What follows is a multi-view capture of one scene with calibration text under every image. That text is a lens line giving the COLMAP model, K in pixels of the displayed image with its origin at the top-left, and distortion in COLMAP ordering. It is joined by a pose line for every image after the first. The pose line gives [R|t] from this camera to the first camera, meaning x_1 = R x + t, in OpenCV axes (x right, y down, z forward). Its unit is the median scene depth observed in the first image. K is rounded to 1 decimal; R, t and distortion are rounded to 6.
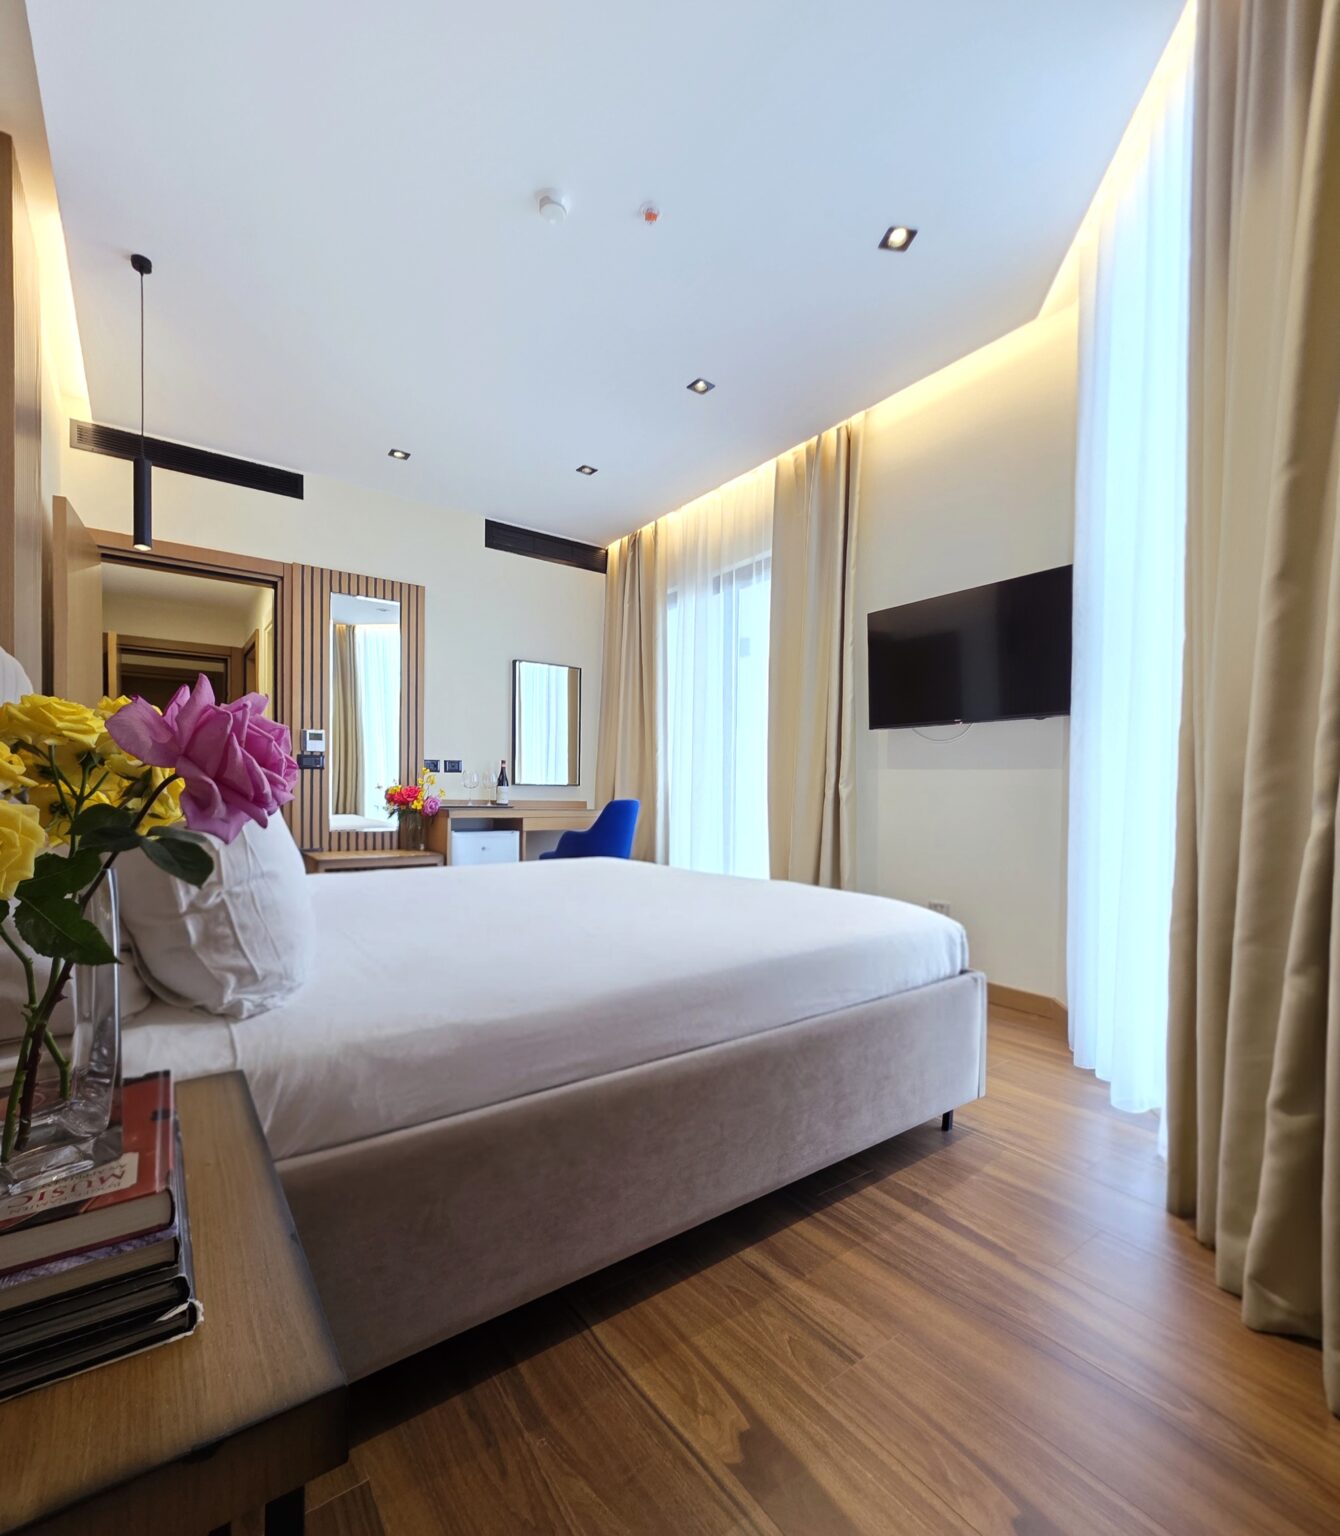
lens RADIAL K [[705.9, 0, 670.5], [0, 705.9, 816.6], [0, 0, 1]] dist [-0.001640, -0.000081]
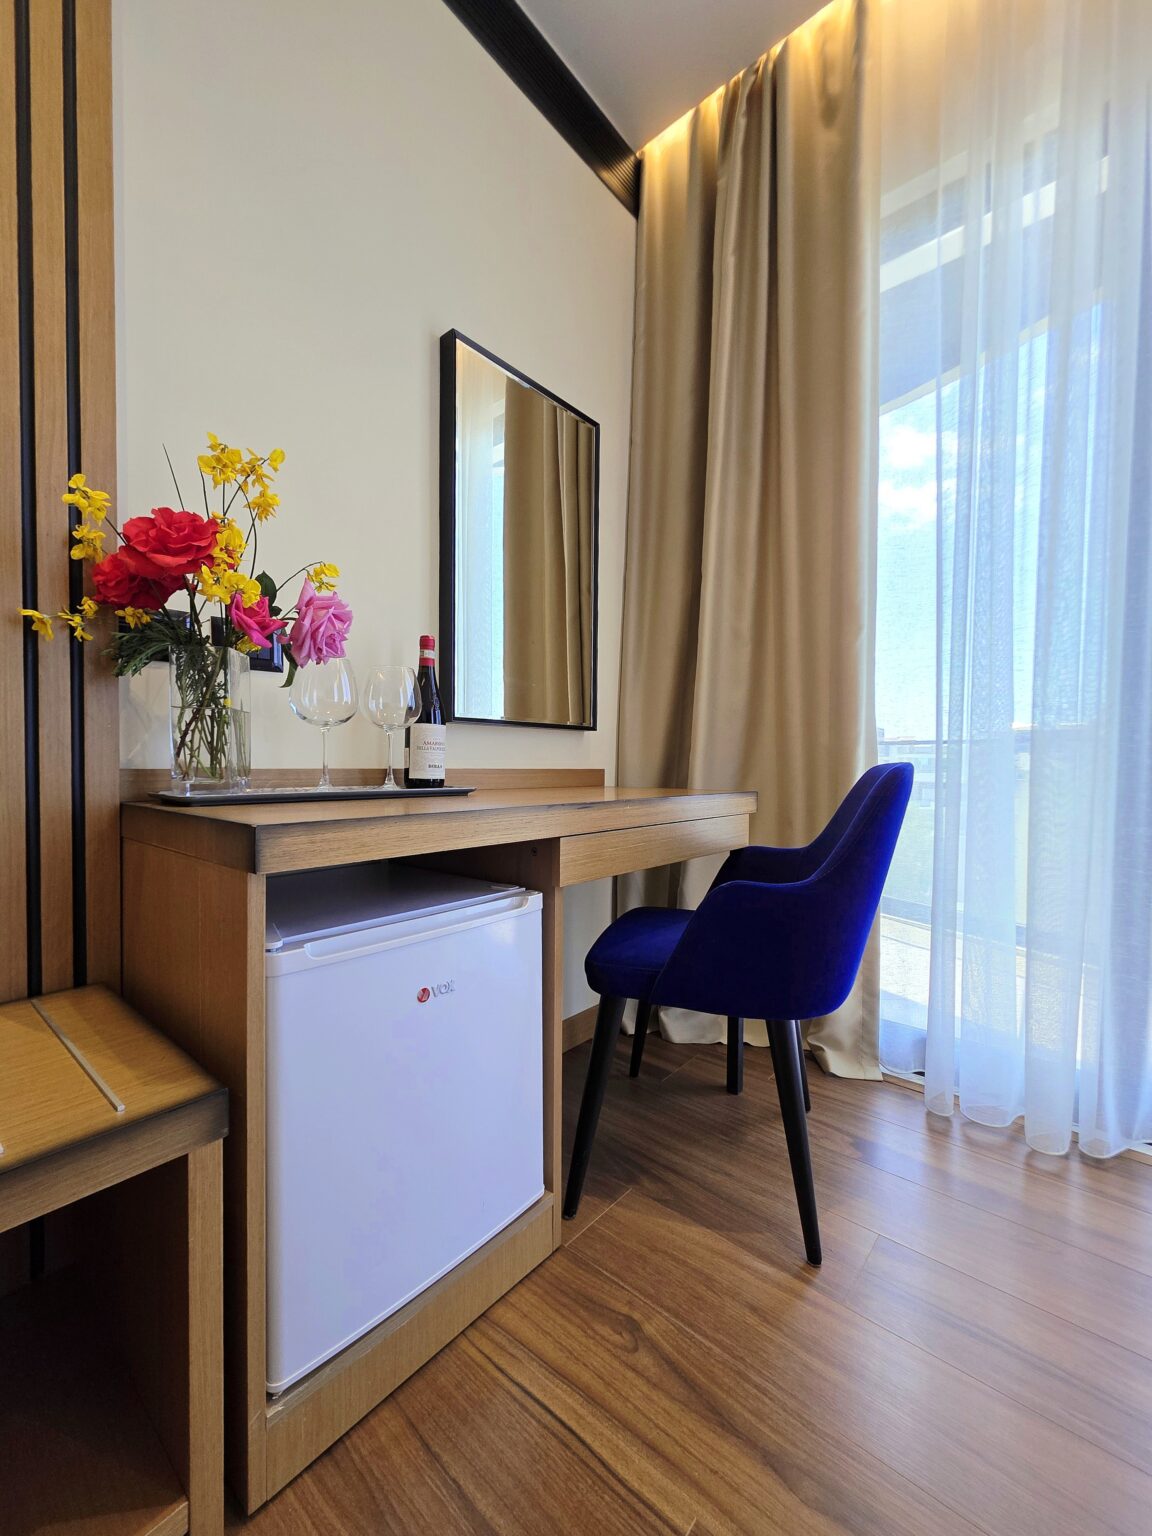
lens RADIAL K [[623.9, 0, 576.8], [0, 623.9, 769.1], [0, 0, 1]] dist [0.001948, 0.000132]
pose [[0.973511, -0.012832, 0.228279, -0.235742], [0.017036, 0.999719, -0.016454, -0.017525], [-0.228004, 0.019907, 0.973457, 0.722067]]
